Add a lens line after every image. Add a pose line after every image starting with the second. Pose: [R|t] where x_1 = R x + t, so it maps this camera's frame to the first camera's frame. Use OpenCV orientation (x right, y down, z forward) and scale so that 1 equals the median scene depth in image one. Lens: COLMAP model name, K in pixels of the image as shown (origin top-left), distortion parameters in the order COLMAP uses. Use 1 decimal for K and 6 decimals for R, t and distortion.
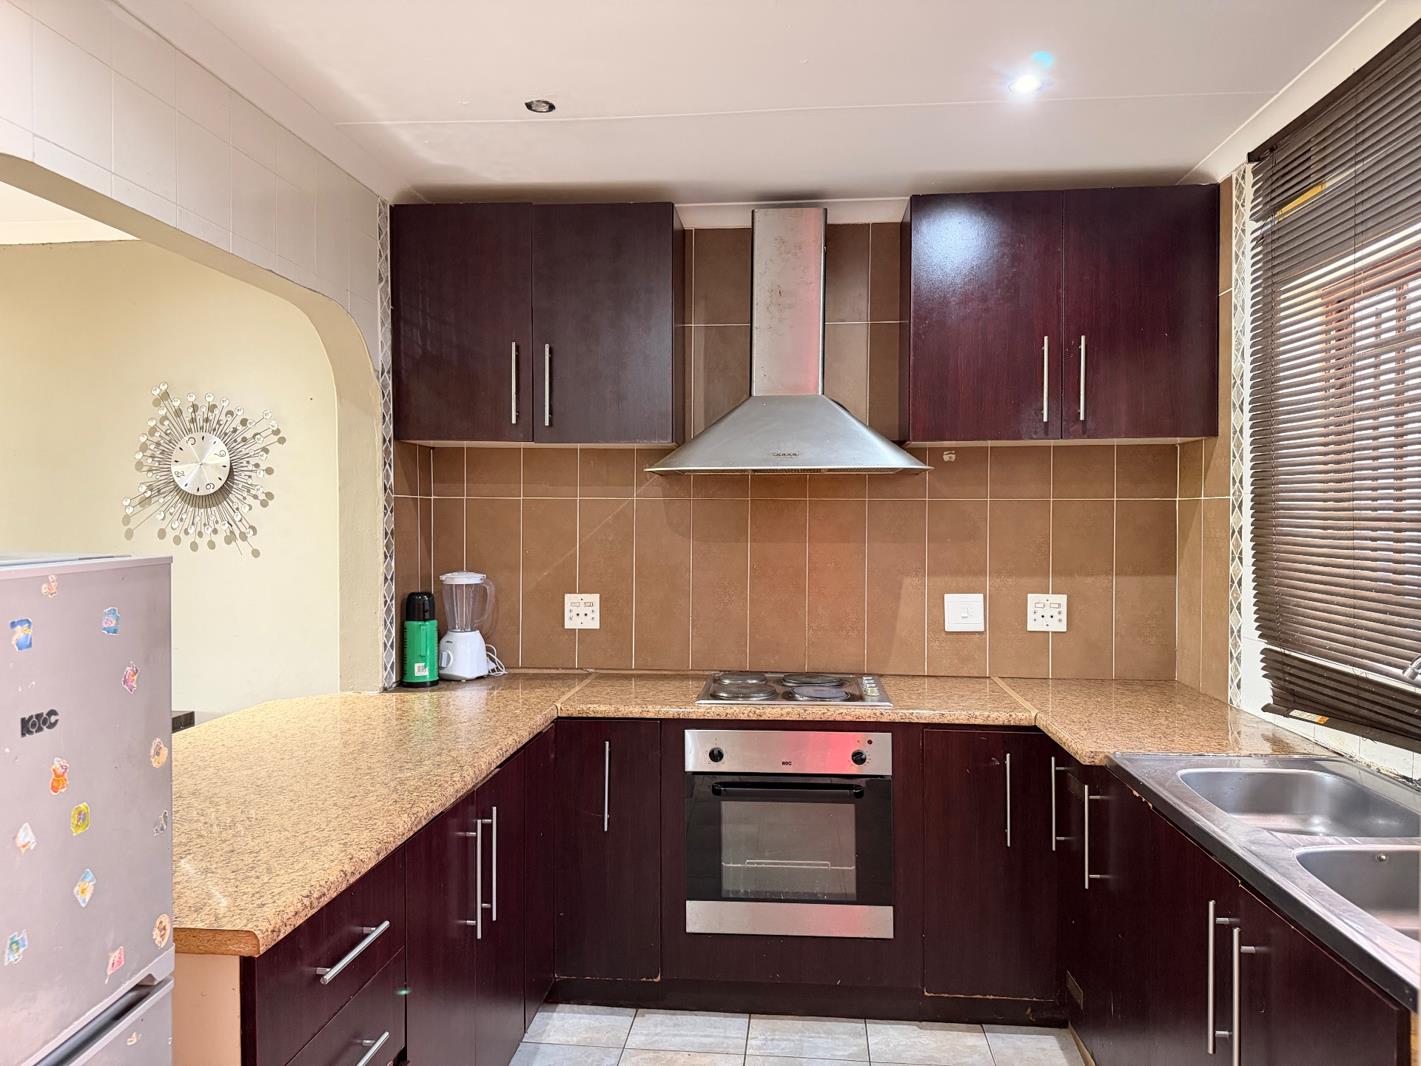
lens RADIAL K [[990.9, 0, 705.4], [0, 990.9, 536.3], [0, 0, 1]] dist [0.084803, -0.121159]
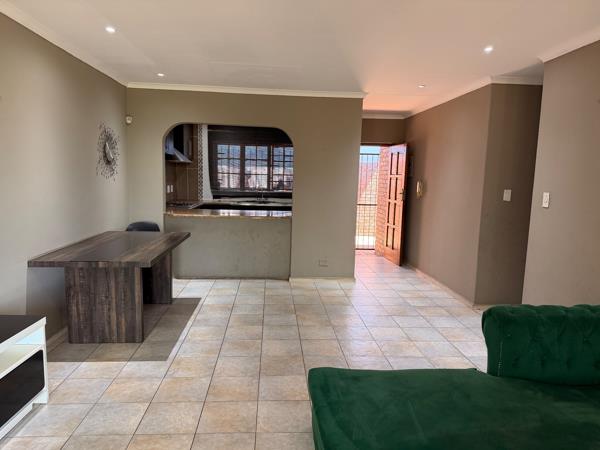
lens RADIAL K [[418.4, 0, 297.8], [0, 418.4, 226.4], [0, 0, 1]] dist [0.084803, -0.121159]
pose [[-0.157343, -0.124070, 0.979719, -2.162586], [-0.006008, 0.992178, 0.124683, -0.011731], [-0.987526, 0.013732, -0.156858, 0.717917]]
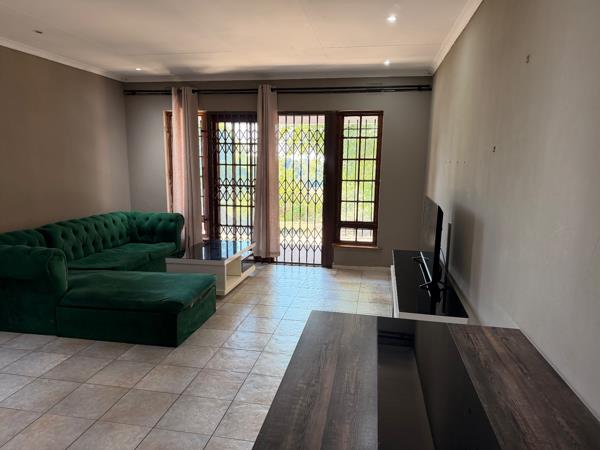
lens RADIAL K [[418.4, 0, 297.8], [0, 418.4, 226.4], [0, 0, 1]] dist [0.084803, -0.121159]
pose [[-0.091213, 0.156850, -0.983401, -0.509474], [-0.030536, 0.986613, 0.160195, -0.016789], [0.995363, 0.044641, -0.085202, 0.941404]]
